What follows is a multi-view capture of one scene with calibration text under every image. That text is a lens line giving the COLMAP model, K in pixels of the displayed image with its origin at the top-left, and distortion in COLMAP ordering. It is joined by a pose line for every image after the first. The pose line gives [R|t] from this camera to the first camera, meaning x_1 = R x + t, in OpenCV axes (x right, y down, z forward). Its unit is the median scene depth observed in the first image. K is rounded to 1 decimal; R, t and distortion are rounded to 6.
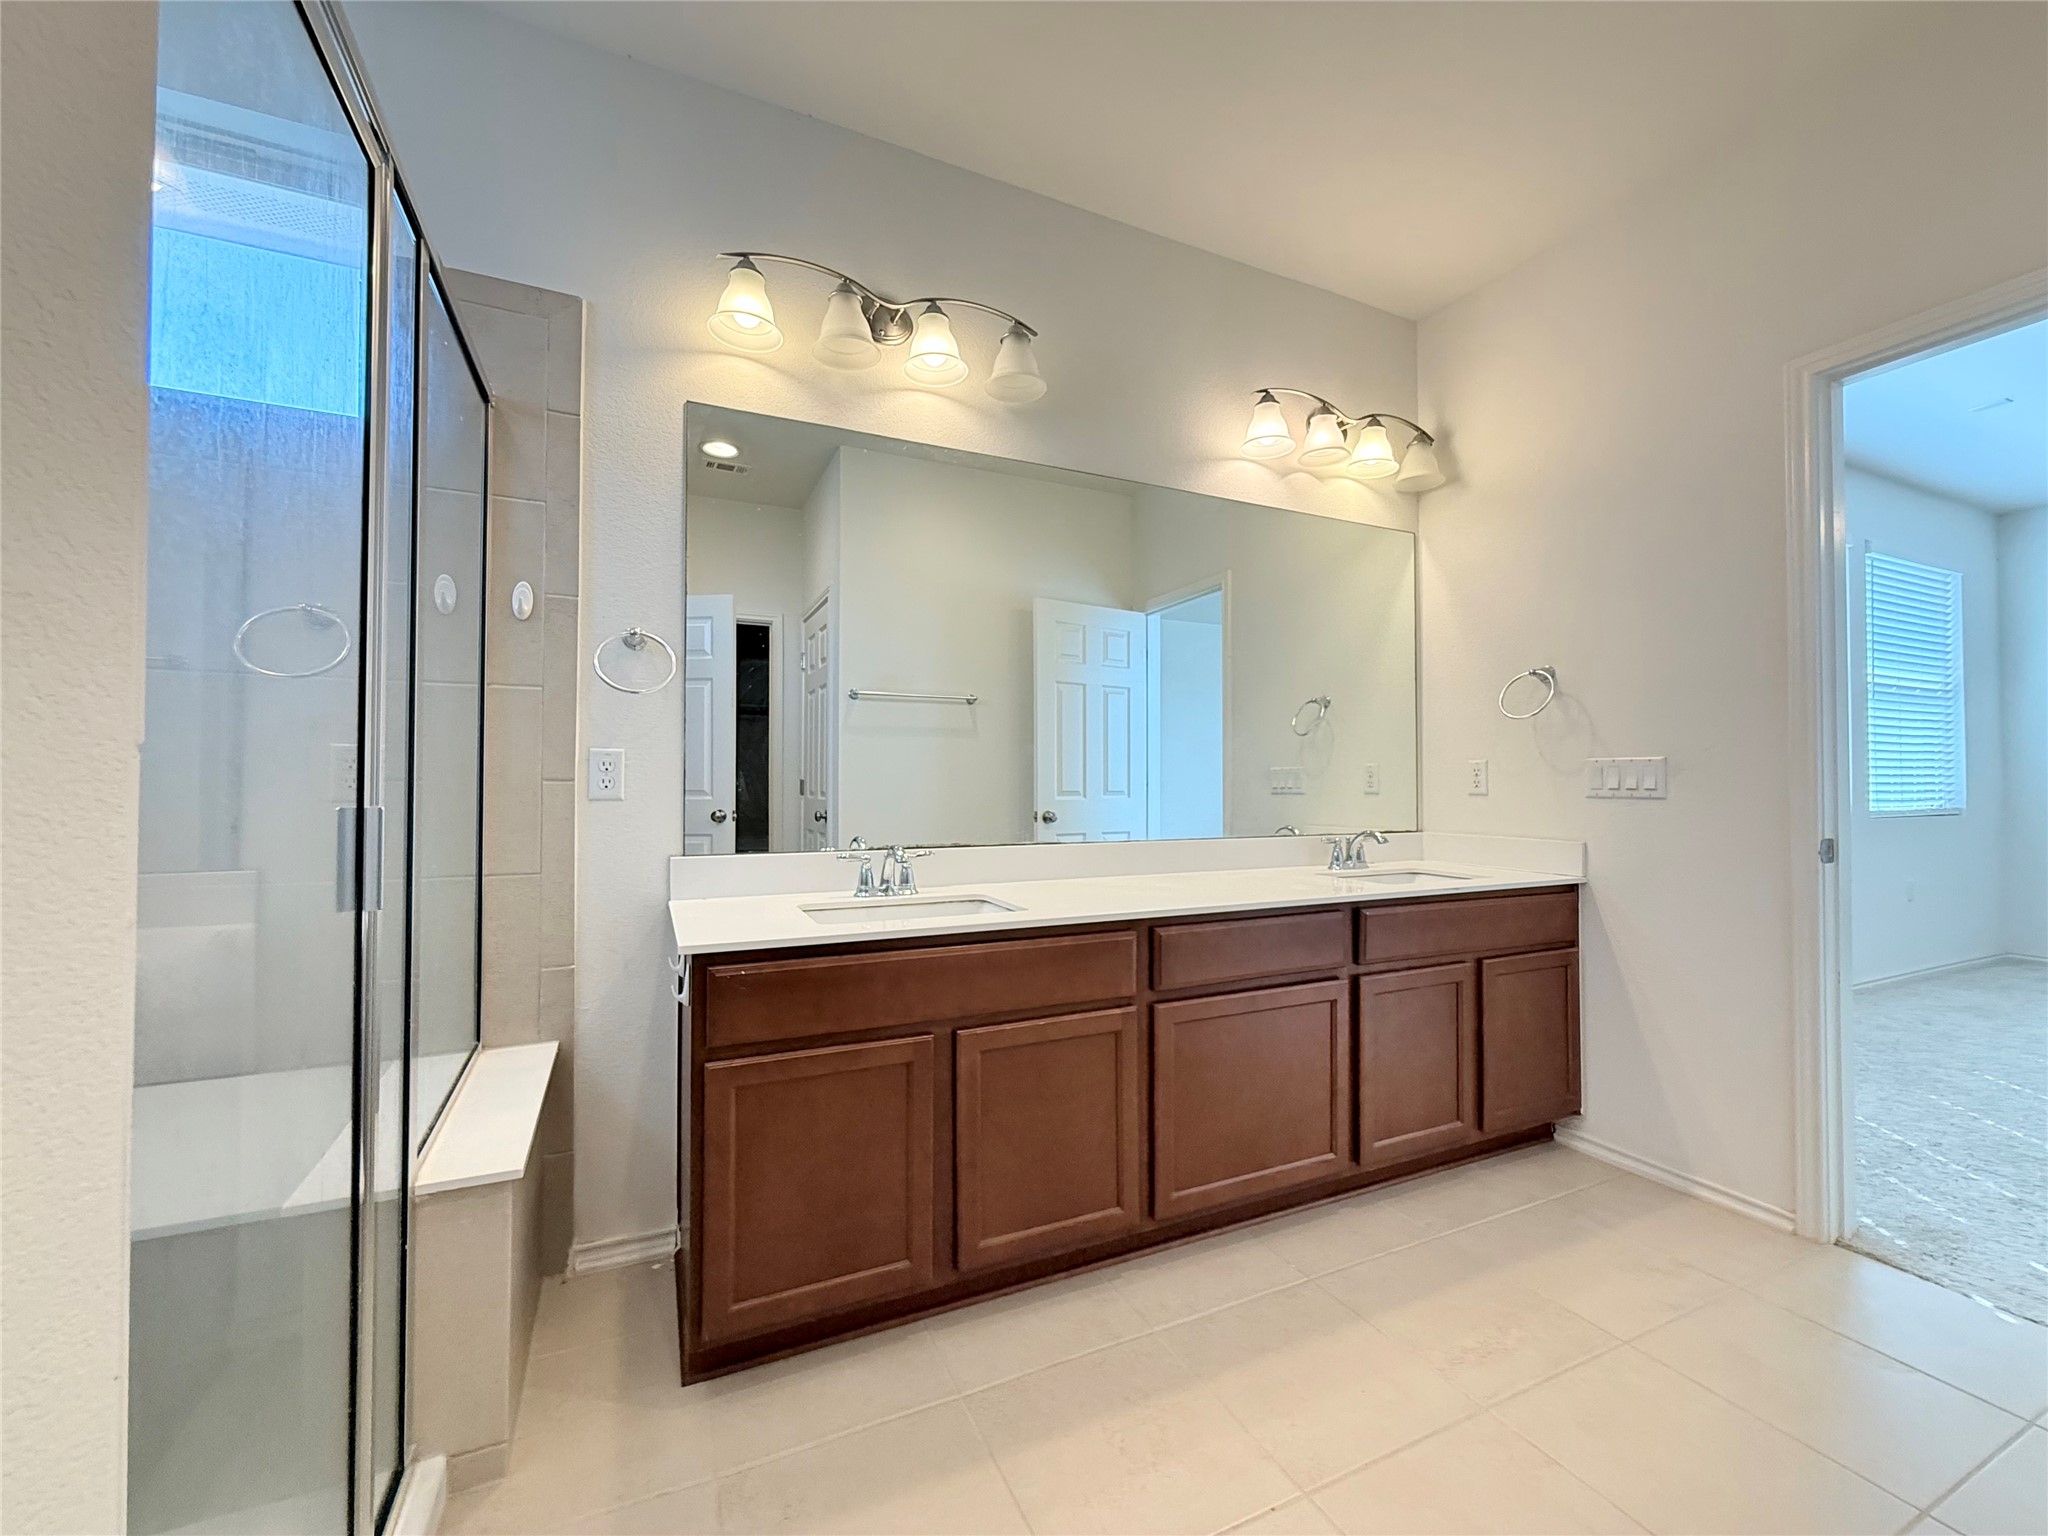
lens RADIAL K [[834.3, 0, 1024.0], [0, 834.3, 768.0], [0, 0, 1]] dist [0.000198, 0.000064]
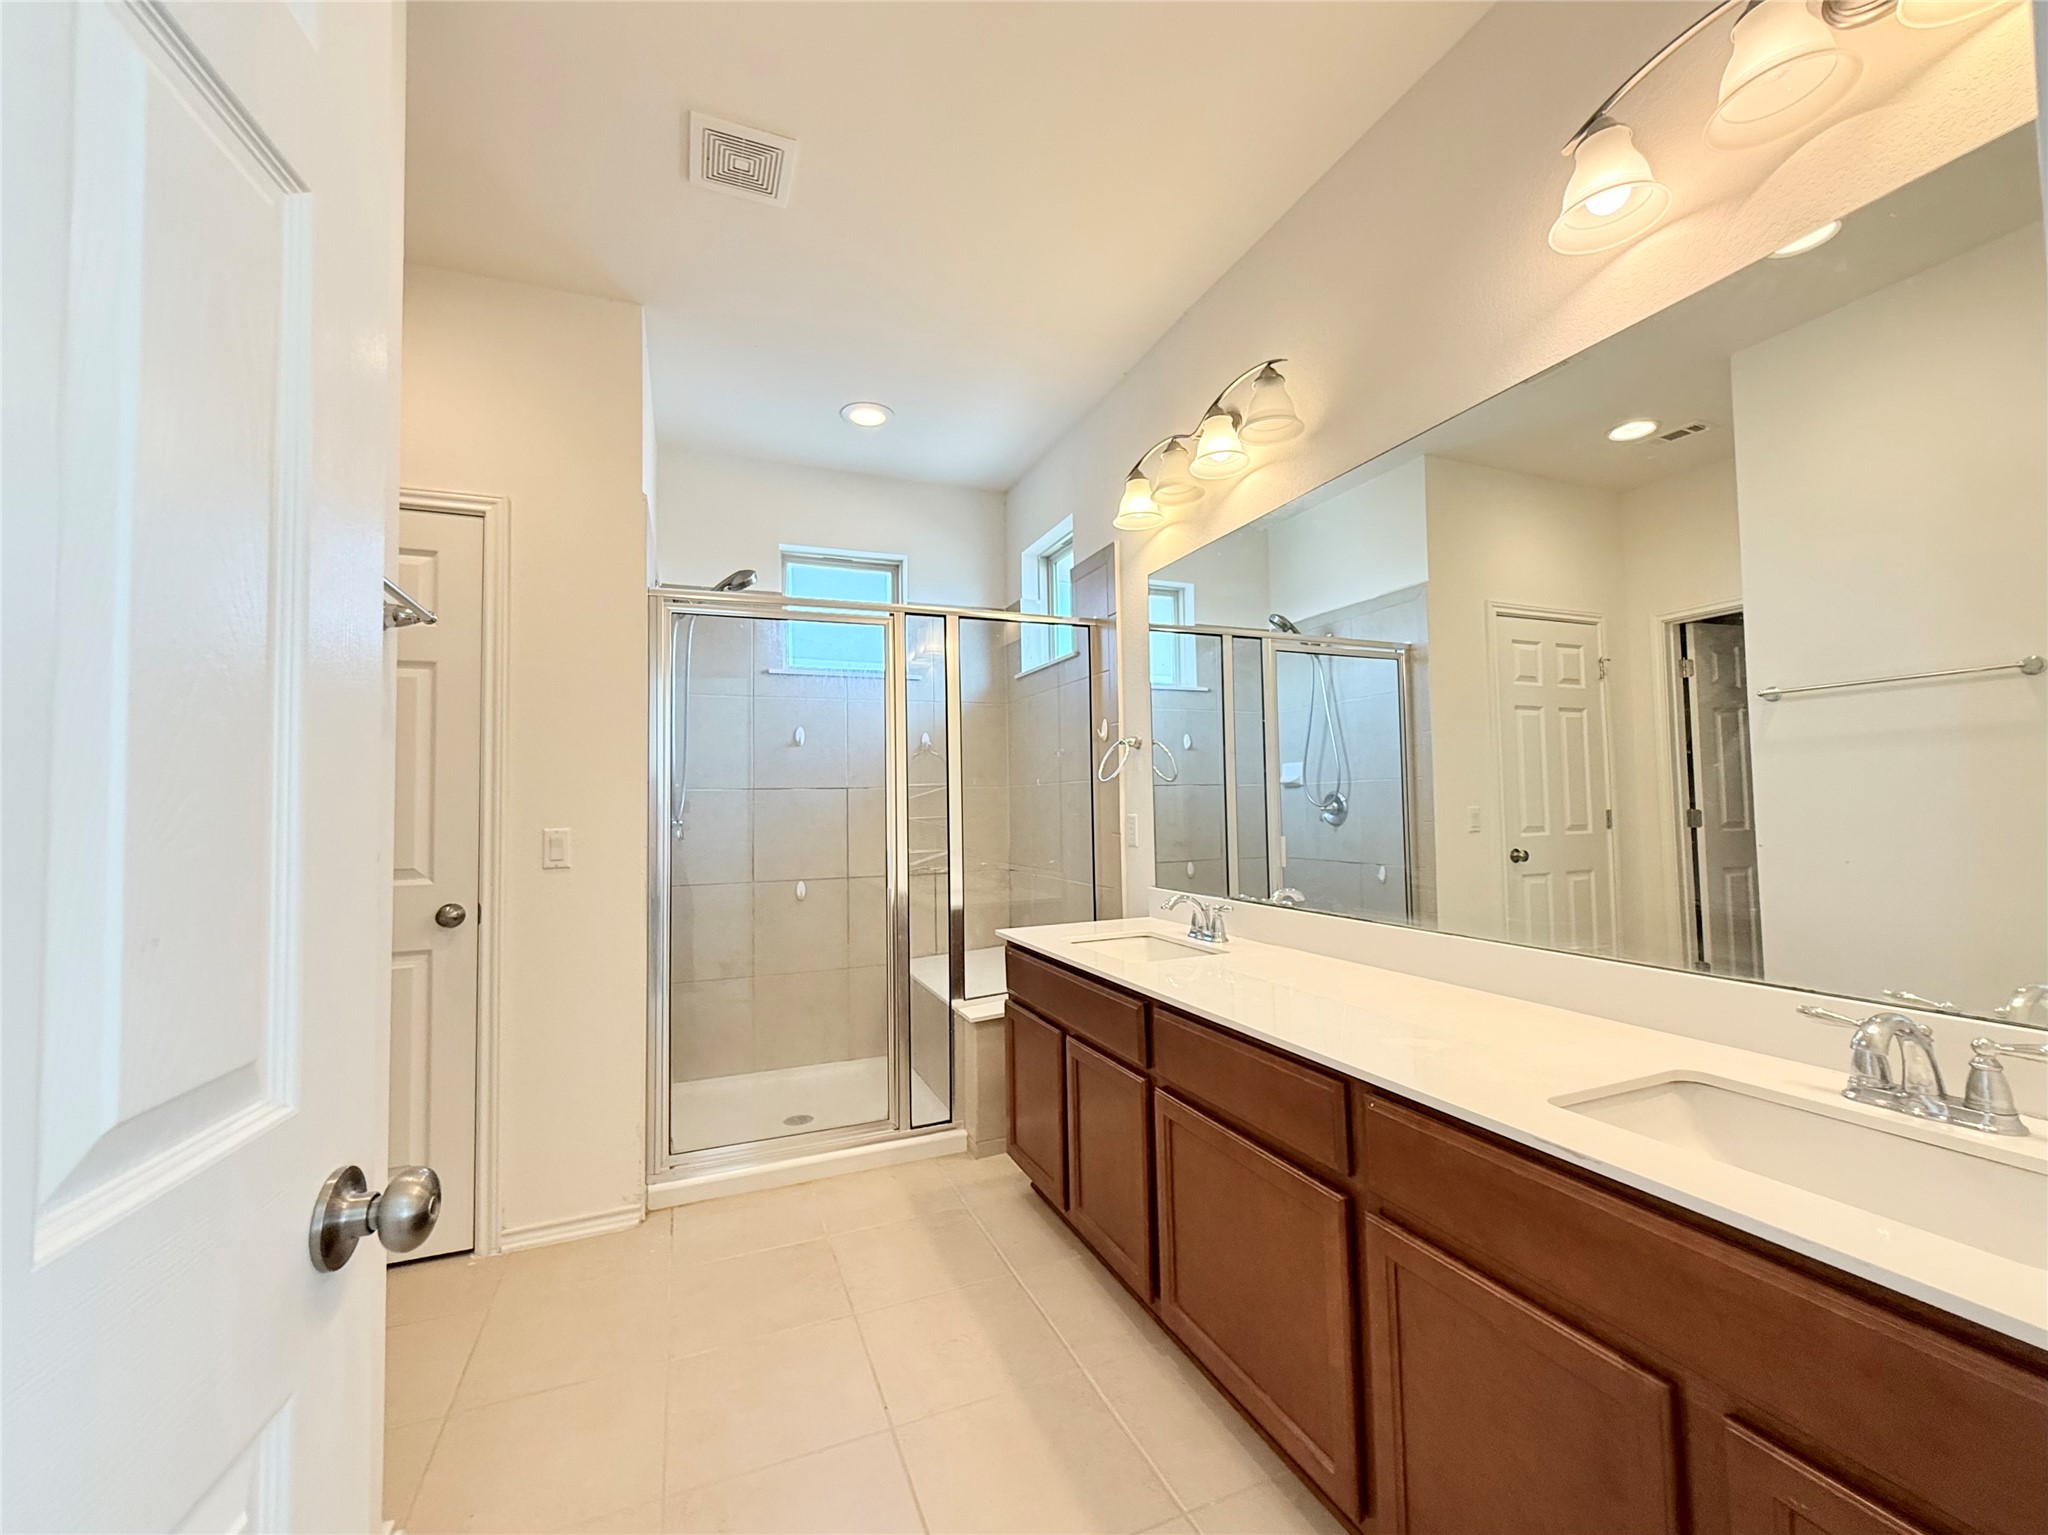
lens RADIAL K [[834.3, 0, 1024.0], [0, 834.3, 767.5], [0, 0, 1]] dist [0.000198, 0.000064]
pose [[-0.053227, -0.042640, -0.997672, 1.066552], [0.042546, 0.998084, -0.044927, -0.049726], [0.997676, -0.044839, -0.051310, 0.847646]]
